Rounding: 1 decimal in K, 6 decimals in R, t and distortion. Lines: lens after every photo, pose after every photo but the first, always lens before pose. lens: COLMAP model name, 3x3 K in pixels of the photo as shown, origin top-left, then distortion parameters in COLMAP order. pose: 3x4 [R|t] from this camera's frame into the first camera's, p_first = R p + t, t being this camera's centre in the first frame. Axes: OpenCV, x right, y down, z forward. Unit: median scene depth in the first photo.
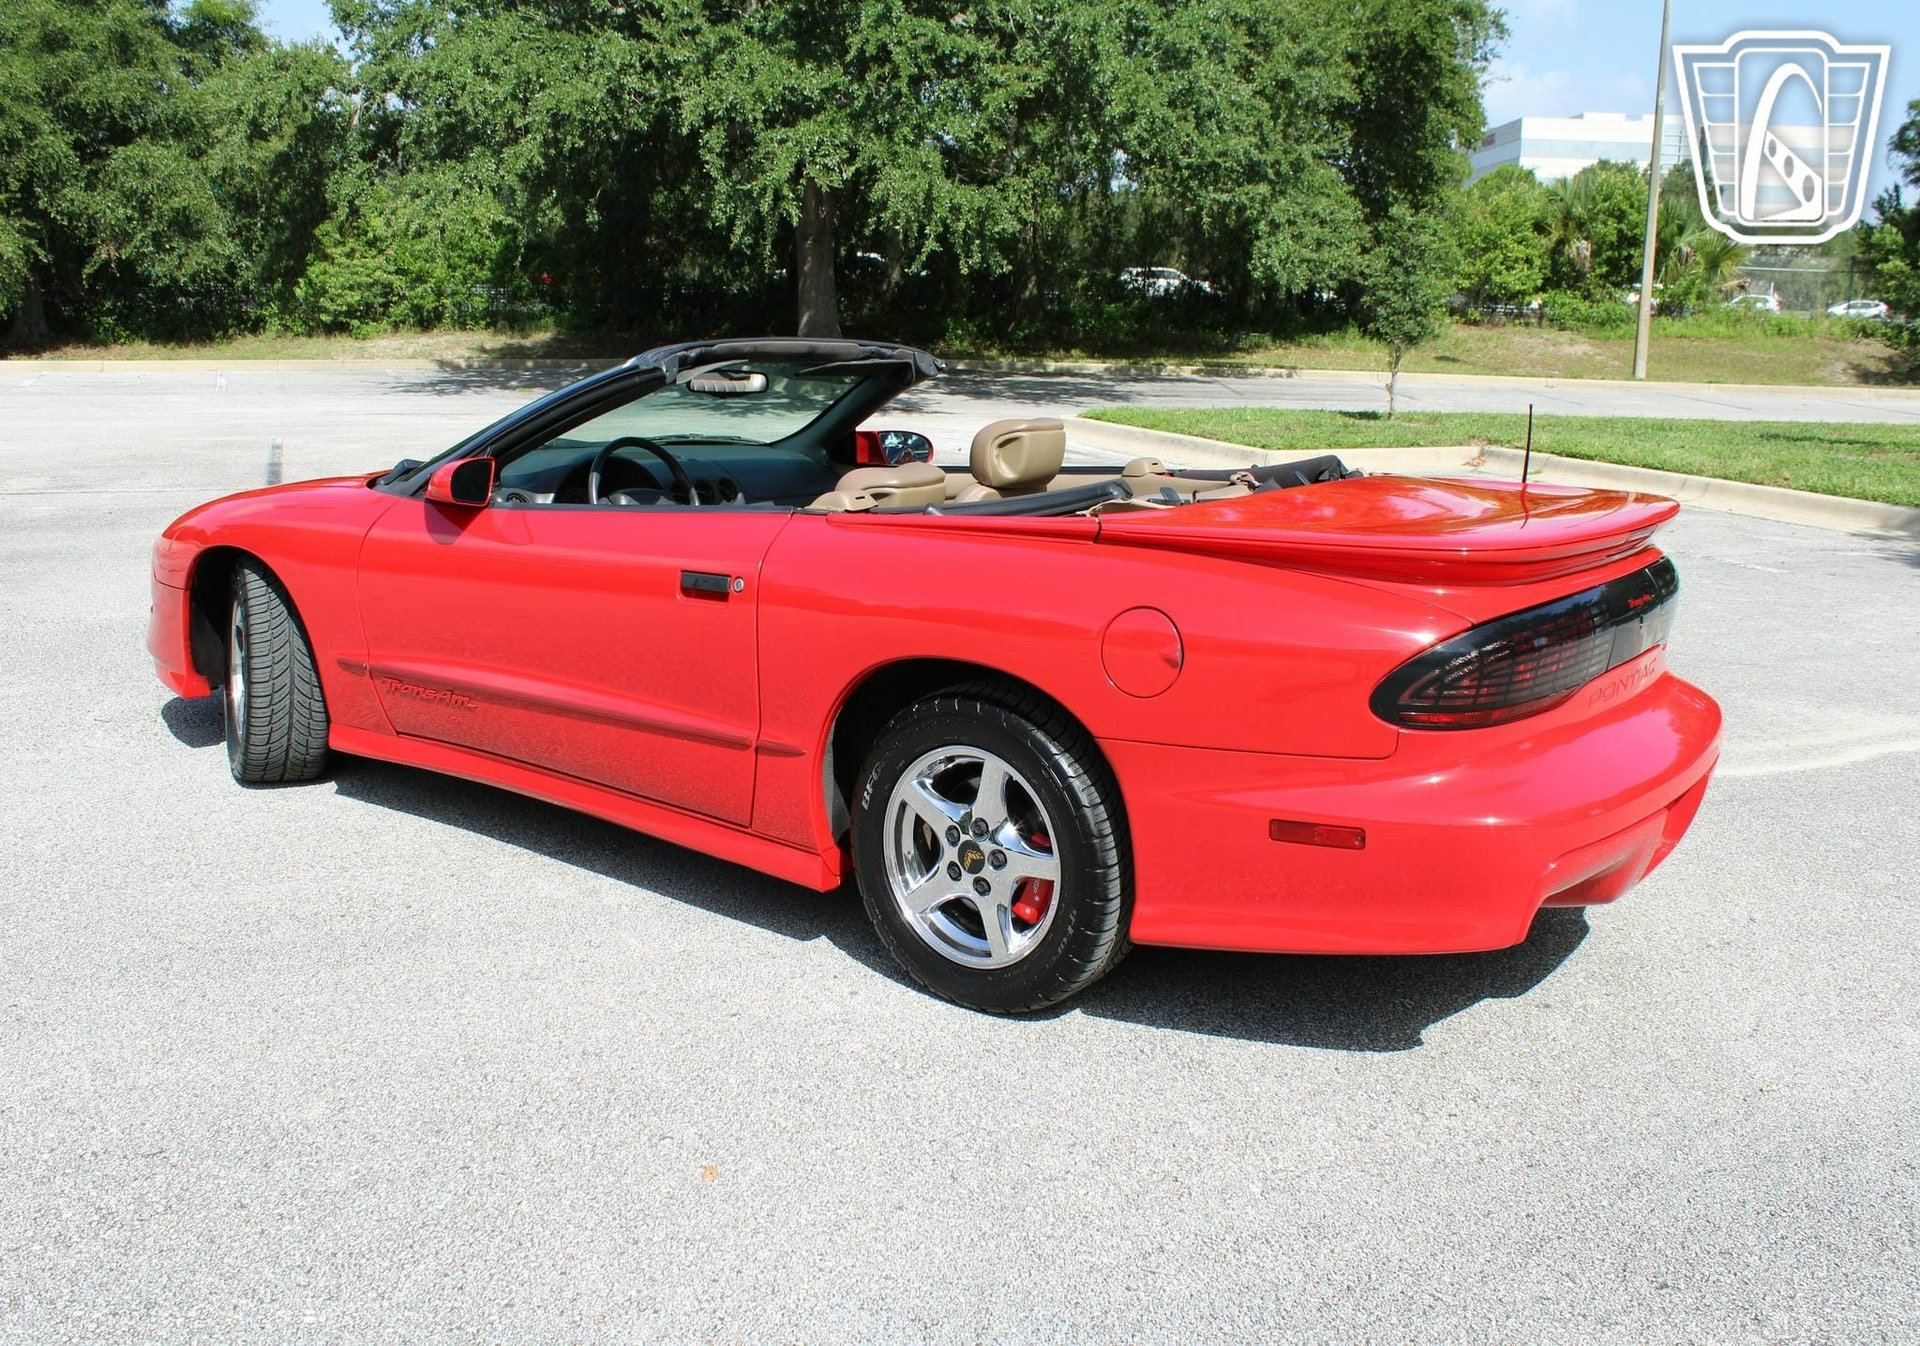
lens RADIAL K [[1821.8, 0, 967.1], [0, 1821.8, 671.1], [0, 0, 1]] dist [-0.146646, 0.162882]
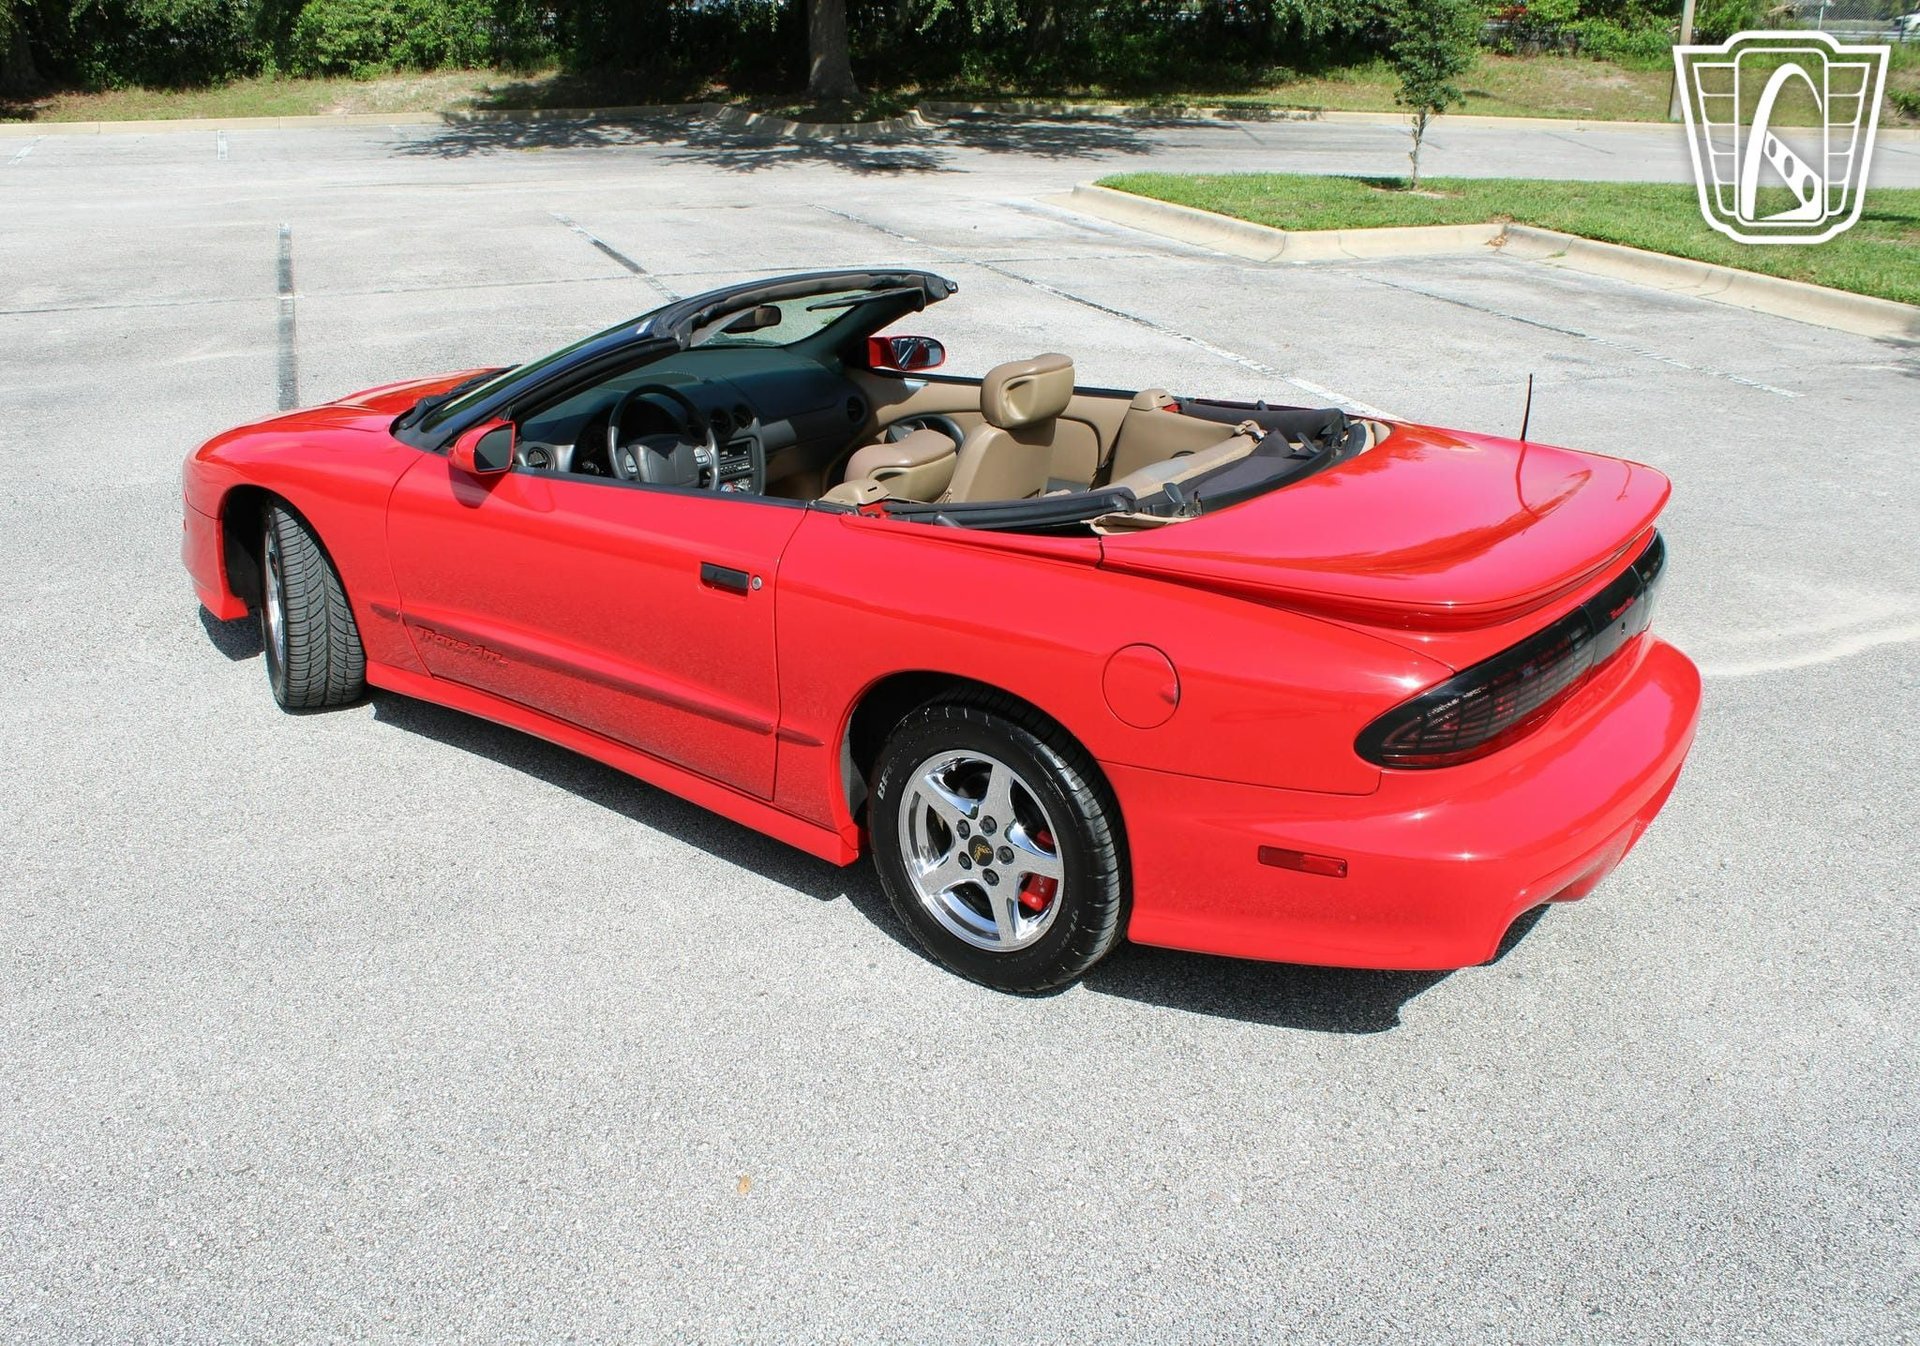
lens RADIAL K [[1821.8, 0, 967.1], [0, 1821.8, 671.1], [0, 0, 1]] dist [-0.146646, 0.162882]
pose [[0.999935, -0.003557, -0.010859, 0.004526], [0.005213, 0.987664, 0.156500, -0.122091], [0.010168, -0.156546, 0.987618, -0.026369]]
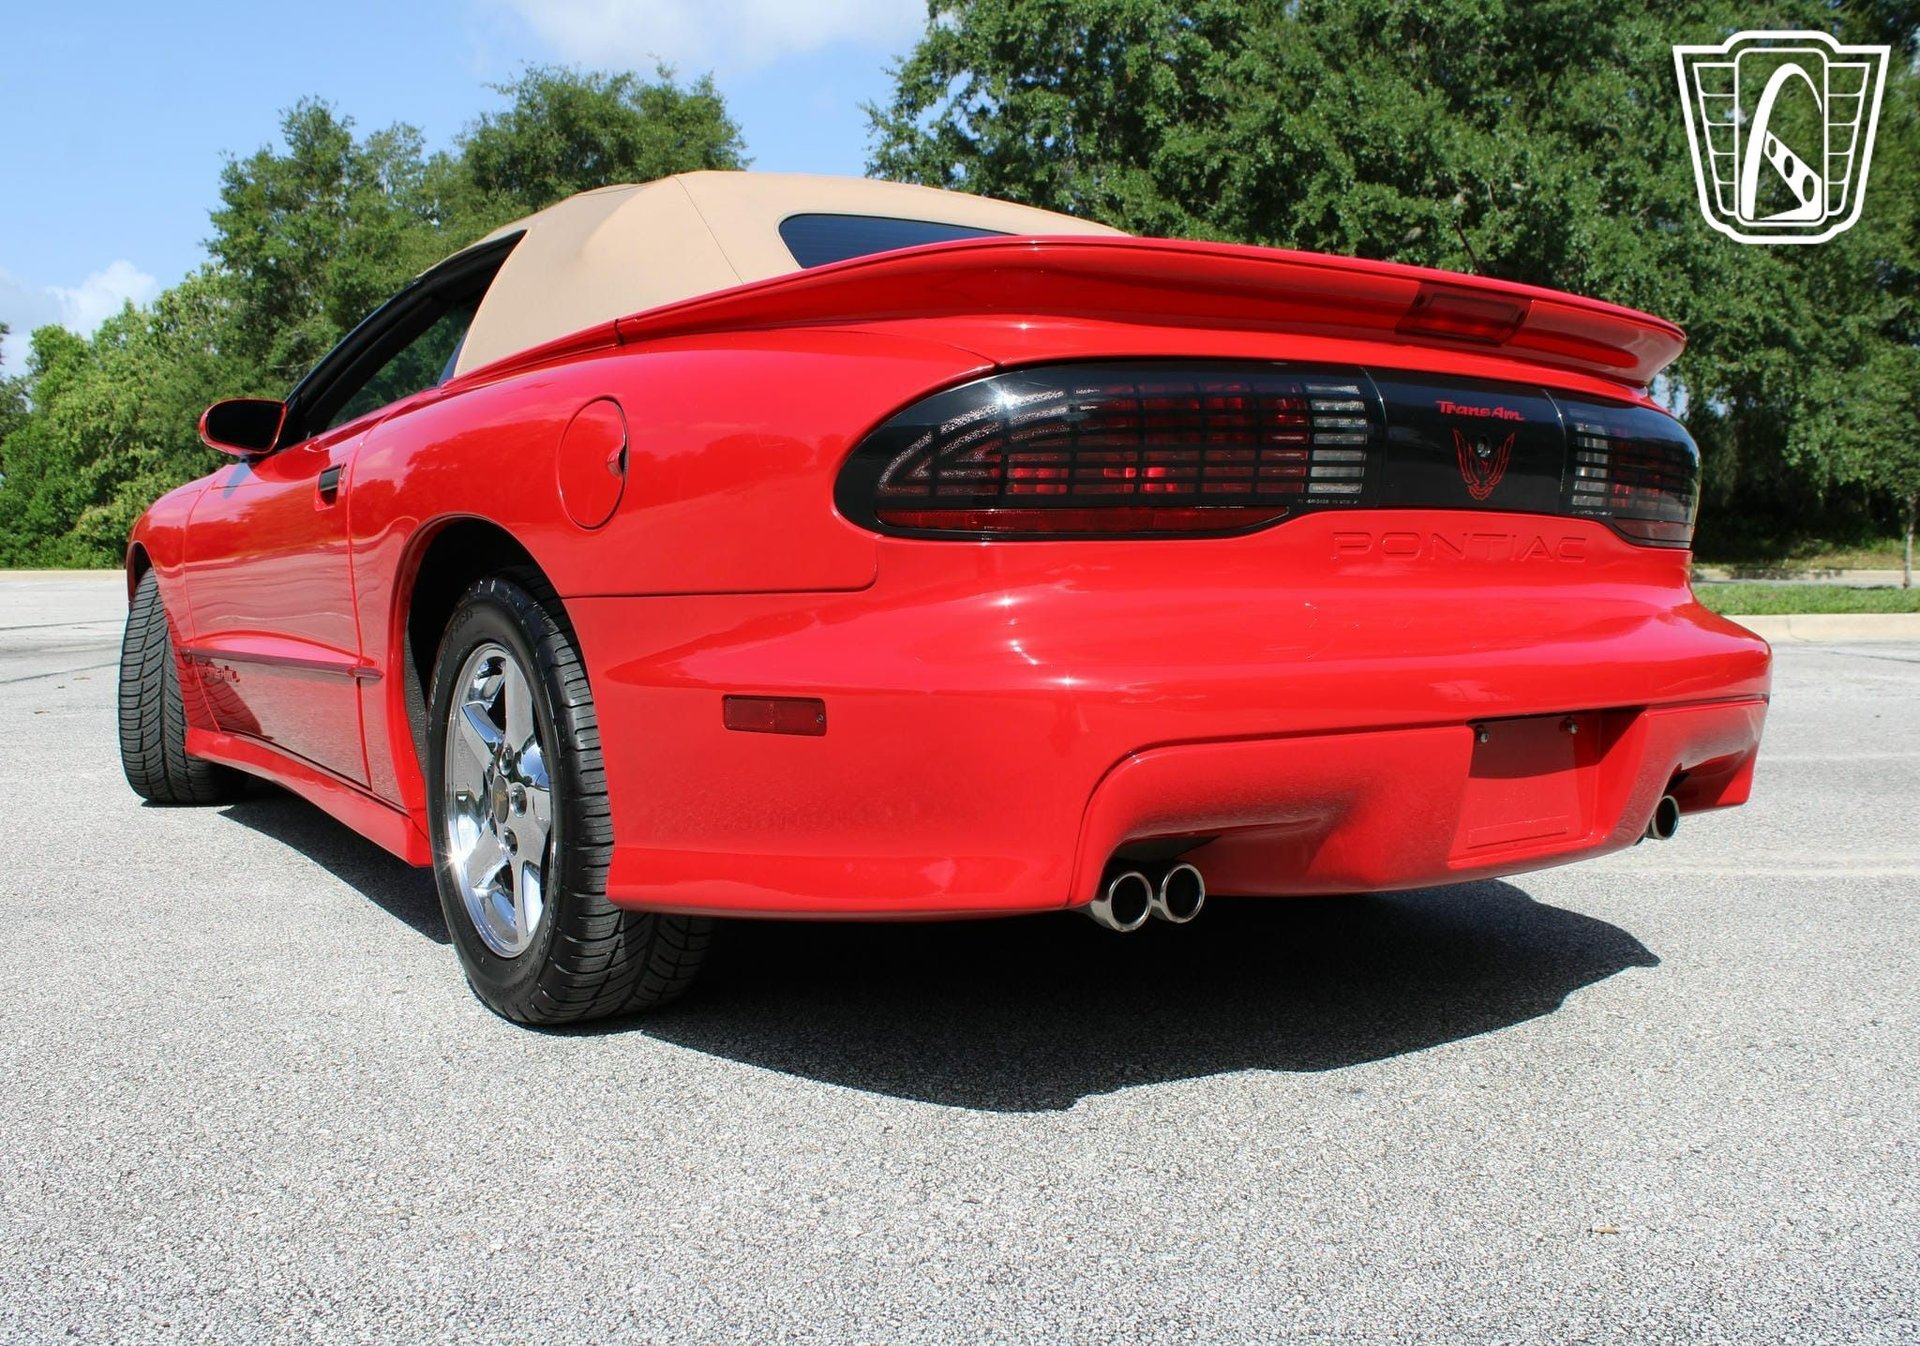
lens RADIAL K [[1843.6, 0, 937.4], [0, 1843.6, 670.5], [0, 0, 1]] dist [-0.141306, 0.135145]
pose [[0.944332, 0.002245, -0.328985, 0.294991], [-0.047870, 0.990272, -0.130650, 0.100751], [0.325492, 0.139126, 0.935254, 0.267907]]
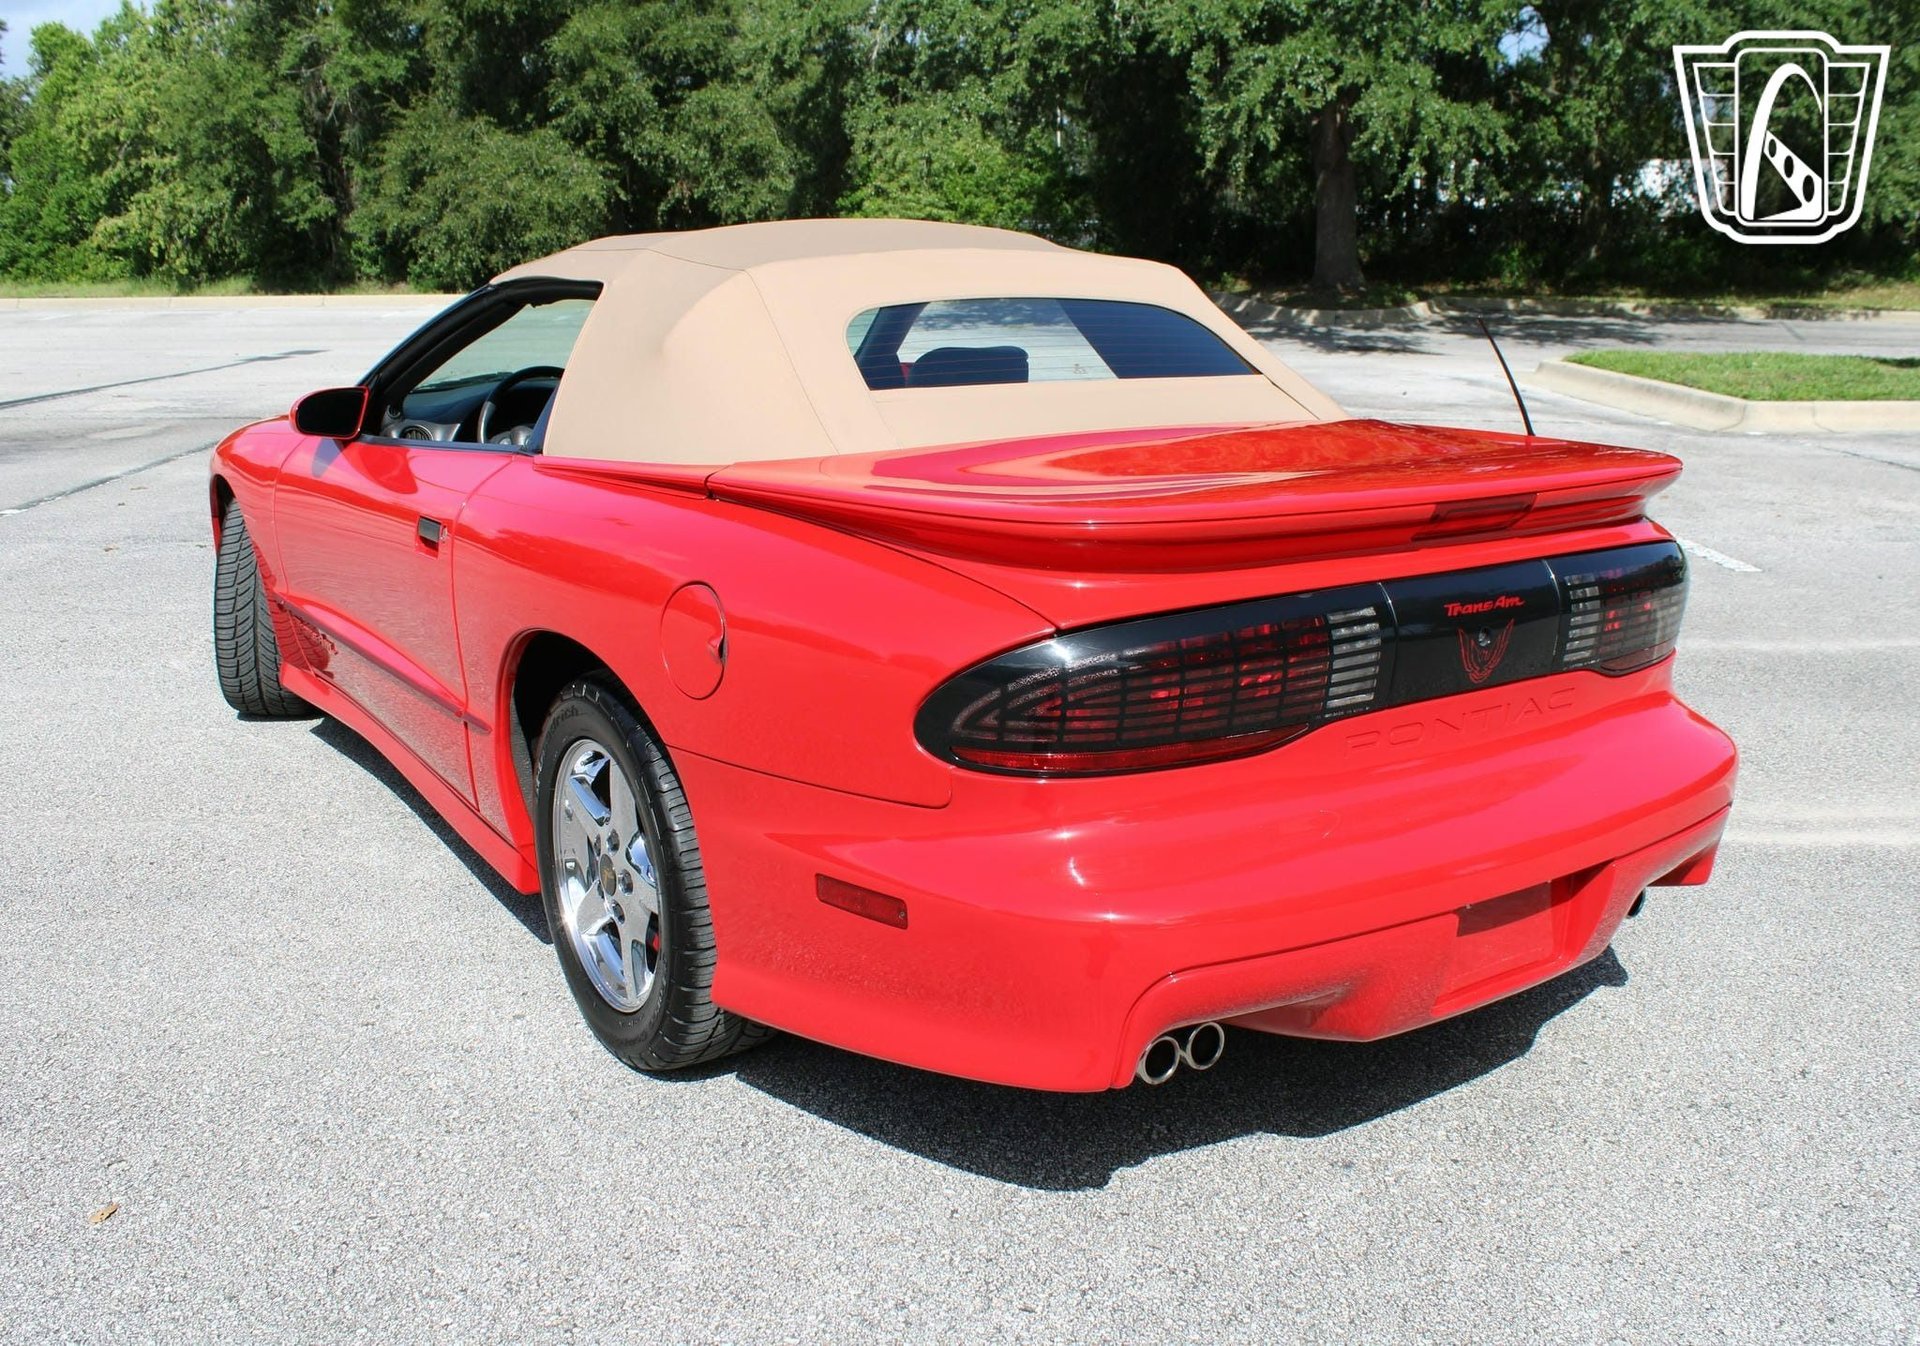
lens RADIAL K [[1843.6, 0, 937.4], [0, 1843.6, 670.5], [0, 0, 1]] dist [-0.141306, 0.135145]
pose [[0.940050, 0.063326, -0.335105, 0.301279], [-0.053147, 0.997806, 0.039470, -0.022383], [0.336869, -0.019294, 0.941354, 0.196969]]
